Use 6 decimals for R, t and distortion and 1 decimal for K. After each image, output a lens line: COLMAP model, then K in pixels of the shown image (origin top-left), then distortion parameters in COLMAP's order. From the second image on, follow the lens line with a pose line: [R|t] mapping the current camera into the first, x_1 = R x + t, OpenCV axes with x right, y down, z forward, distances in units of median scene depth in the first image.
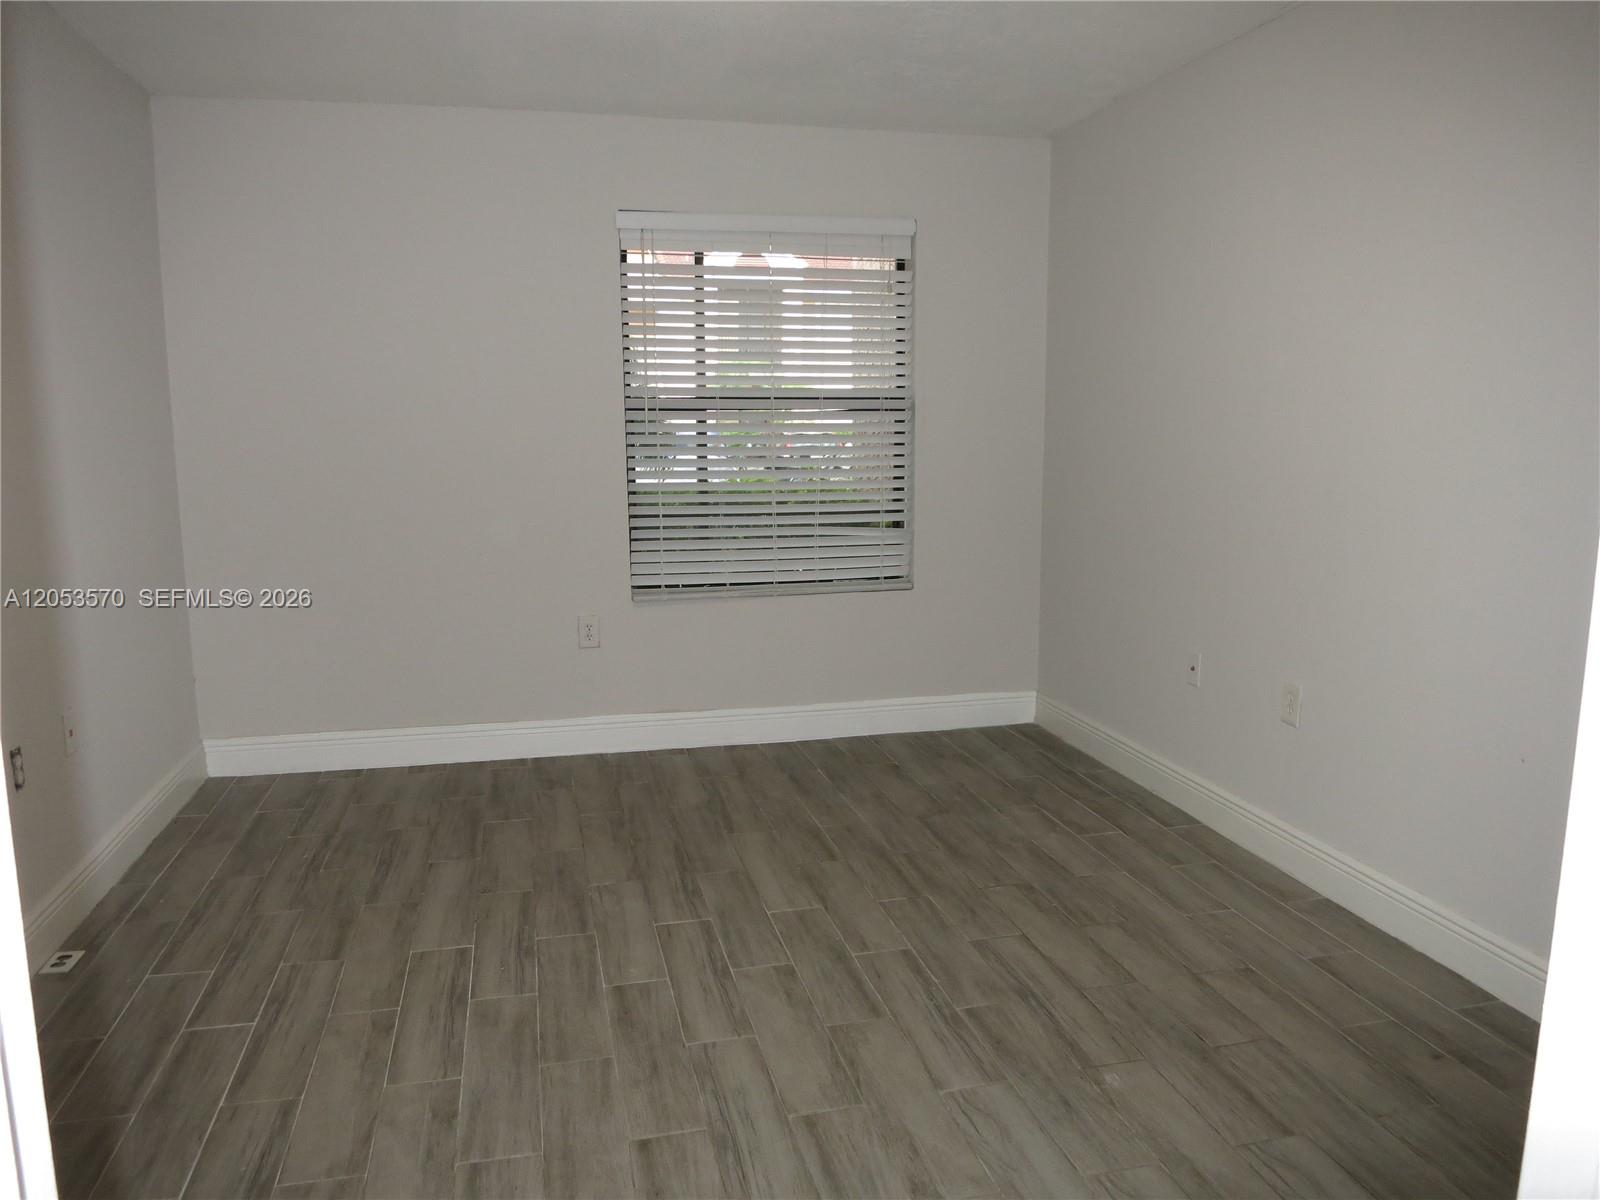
lens RADIAL K [[1143.8, 0, 800.3], [0, 1143.8, 601.6], [0, 0, 1]] dist [-0.033181, -0.005250]
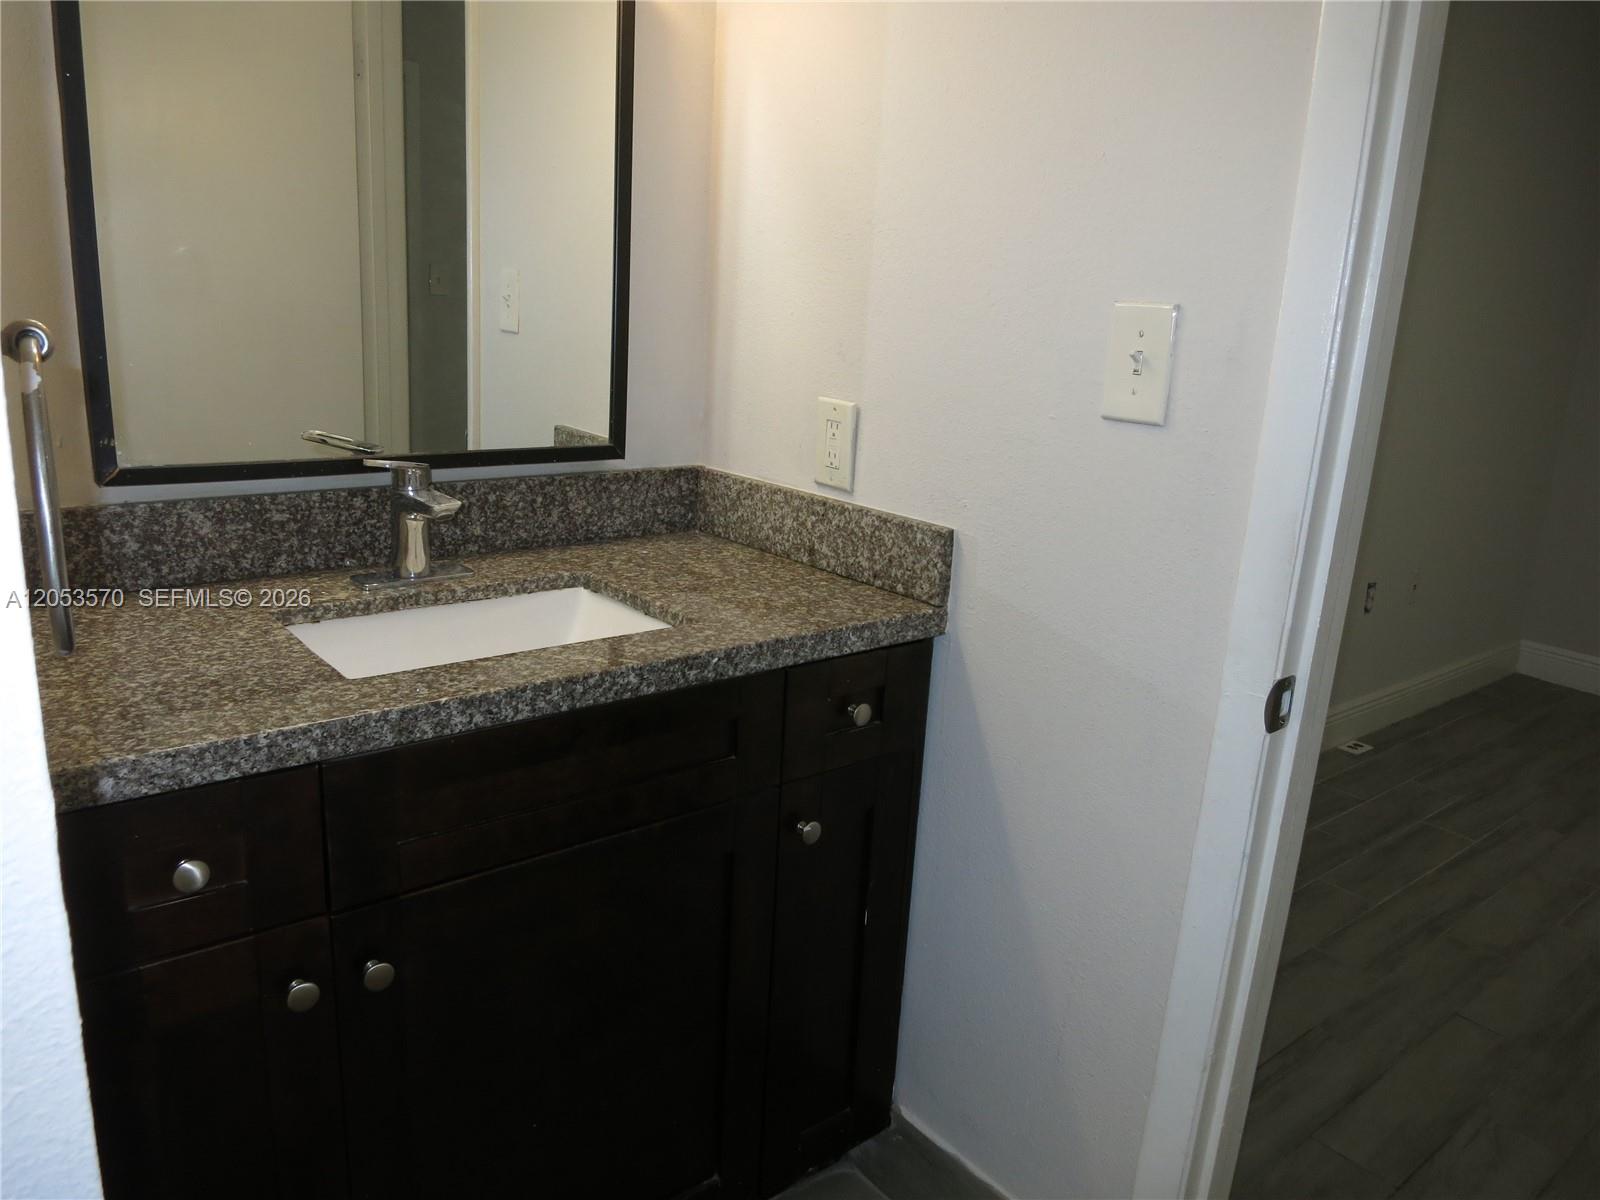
lens RADIAL K [[1143.8, 0, 798.8], [0, 1143.8, 601.8], [0, 0, 1]] dist [-0.033181, -0.005250]
pose [[0.429705, 0.256477, -0.865779, 0.179360], [-0.201778, 0.961842, 0.184788, 0.038852], [0.880136, 0.095291, 0.465059, -0.224938]]
